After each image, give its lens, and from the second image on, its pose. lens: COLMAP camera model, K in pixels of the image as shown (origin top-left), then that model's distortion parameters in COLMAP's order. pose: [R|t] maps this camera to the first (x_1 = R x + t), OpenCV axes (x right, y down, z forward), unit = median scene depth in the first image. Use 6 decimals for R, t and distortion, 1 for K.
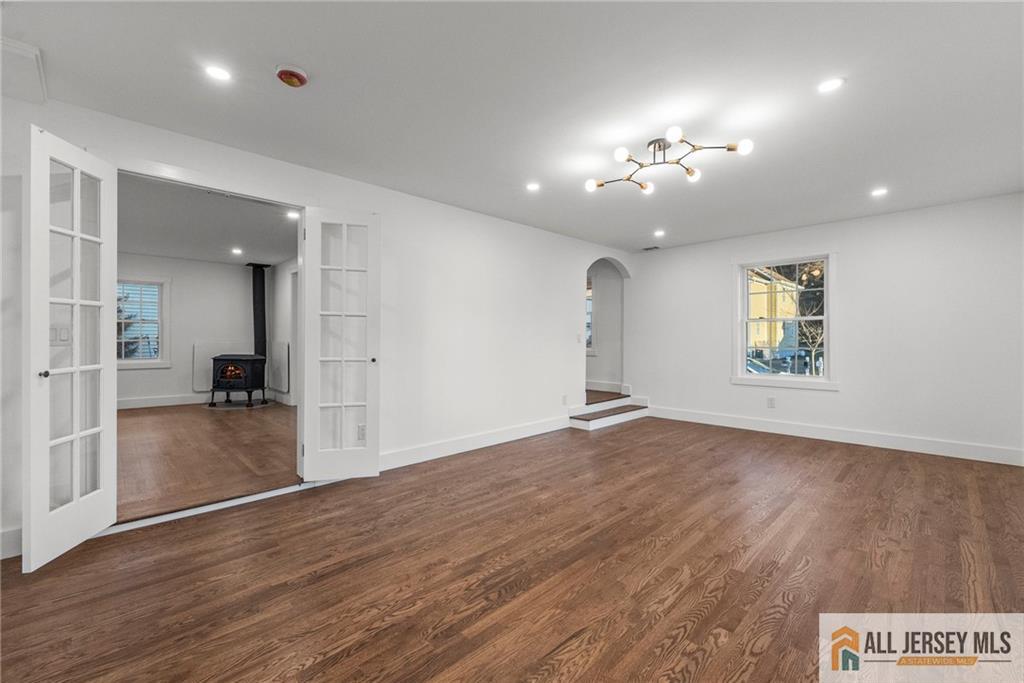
lens RADIAL K [[422.7, 0, 509.6], [0, 422.7, 335.8], [0, 0, 1]] dist [0.001877, 0.000399]
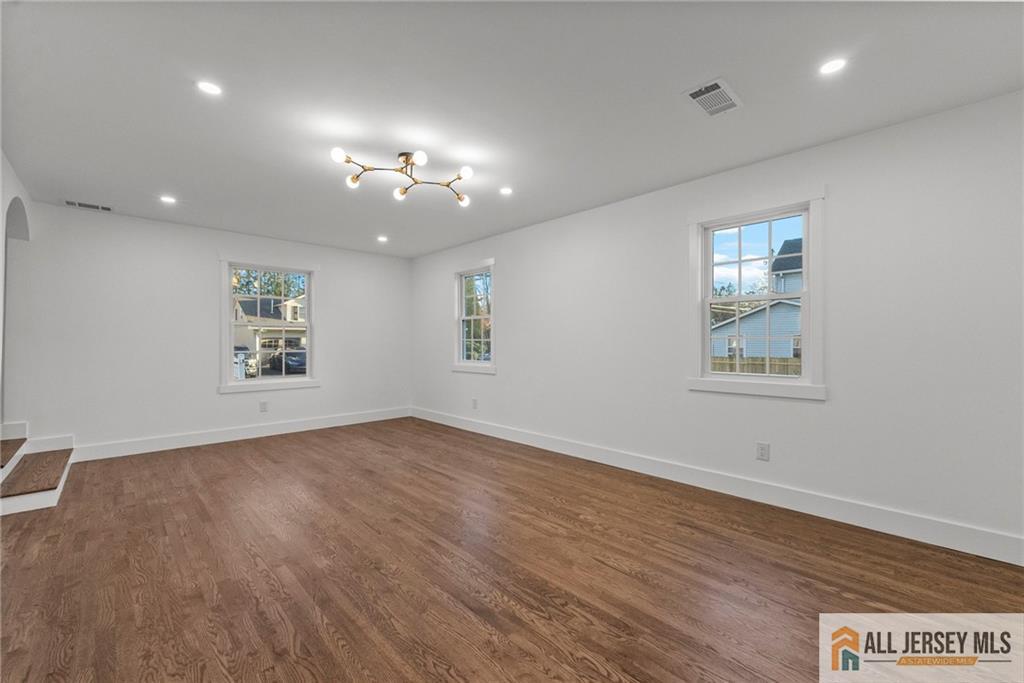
lens RADIAL K [[422.7, 0, 516.3], [0, 422.7, 335.1], [0, 0, 1]] dist [0.001877, 0.000399]
pose [[0.011883, 0.018934, 0.999750, -0.668609], [-0.006685, 0.999800, -0.018856, 0.008554], [-0.999907, -0.006459, 0.012007, 0.701979]]
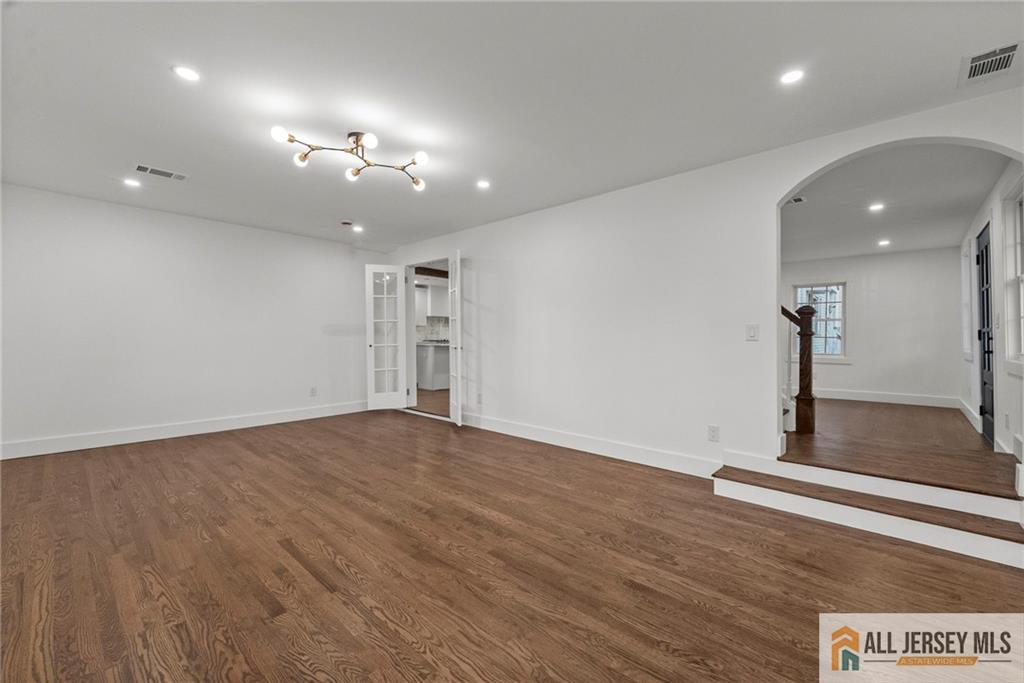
lens RADIAL K [[422.7, 0, 522.5], [0, 422.7, 338.5], [0, 0, 1]] dist [0.001877, 0.000399]
pose [[0.064826, 0.004809, -0.997885, 1.344699], [0.002193, 0.999985, 0.004962, 0.019322], [0.997894, -0.002510, 0.064814, 1.282011]]
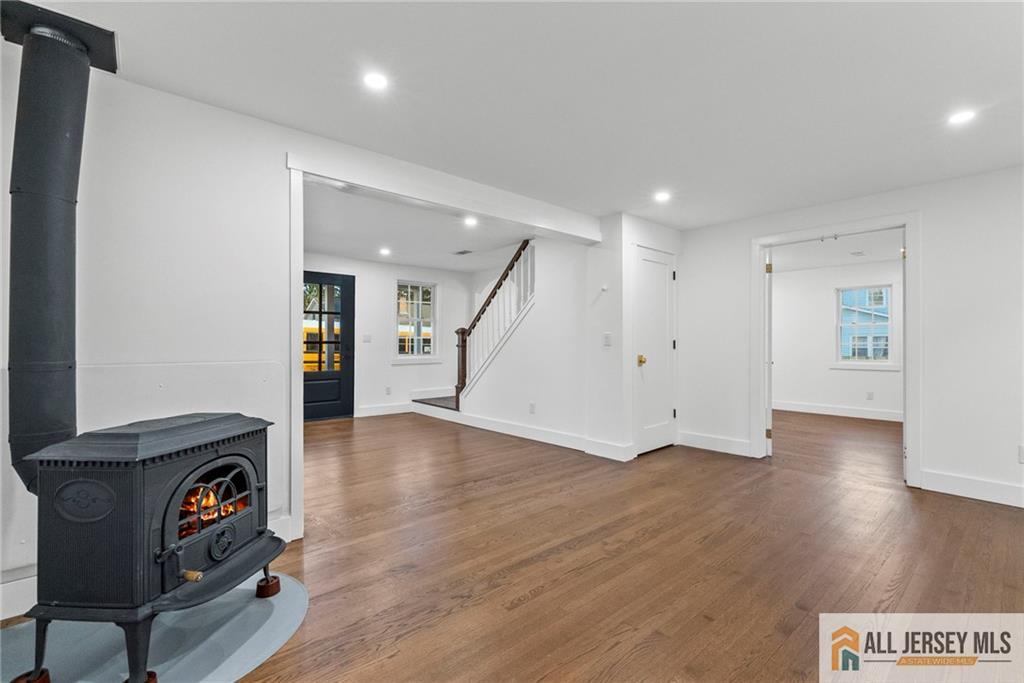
lens RADIAL K [[449.3, 0, 522.6], [0, 449.3, 340.4], [0, 0, 1]] dist [0.017147, -0.000008]
pose [[0.029769, 0.008114, 0.999524, -2.085809], [-0.006437, 0.999948, -0.007926, -0.000741], [-0.999536, -0.006198, 0.029819, 1.868699]]
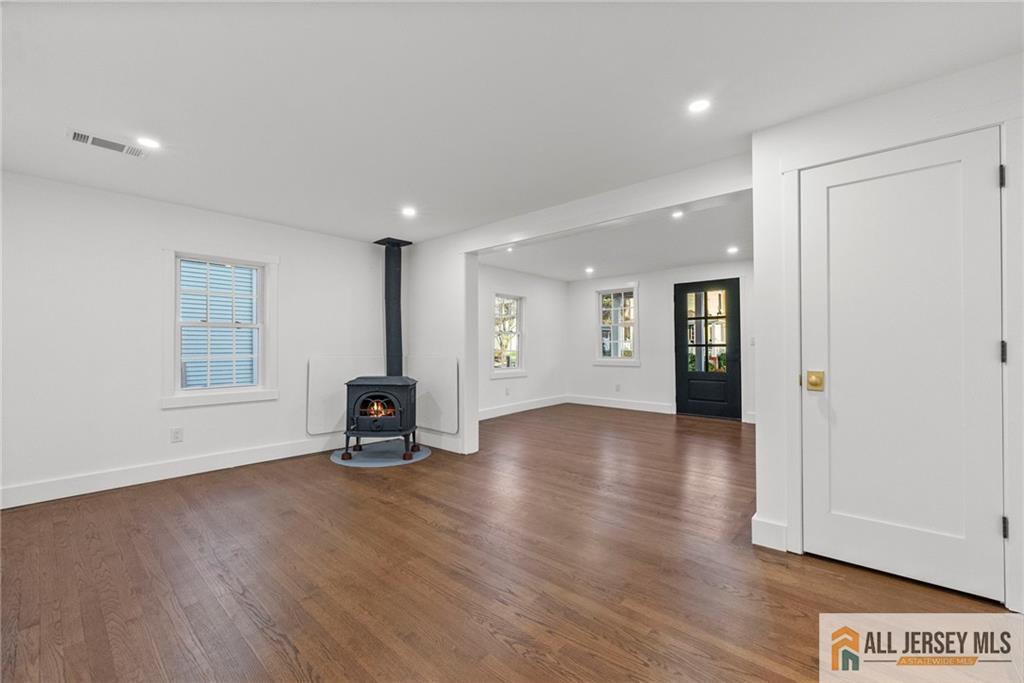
lens RADIAL K [[422.7, 0, 511.2], [0, 422.7, 345.8], [0, 0, 1]] dist [0.001877, 0.000399]
pose [[0.996953, -0.002555, 0.077968, -1.156106], [0.002108, 0.999981, 0.005814, -0.015645], [-0.077982, -0.005632, 0.996939, 0.790447]]
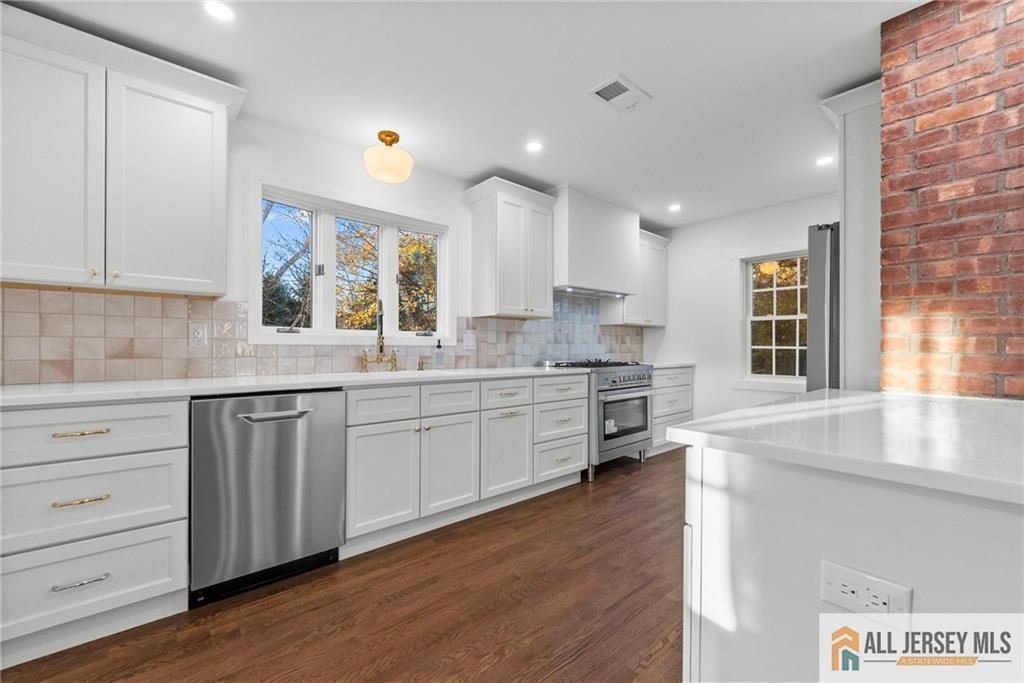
lens RADIAL K [[422.7, 0, 515.3], [0, 422.7, 346.5], [0, 0, 1]] dist [0.001877, 0.000399]
pose [[-0.032330, 0.002388, -0.999474, -1.344633], [0.003579, 0.999991, 0.002274, 0.002902], [0.999471, -0.003504, -0.032338, 0.586889]]
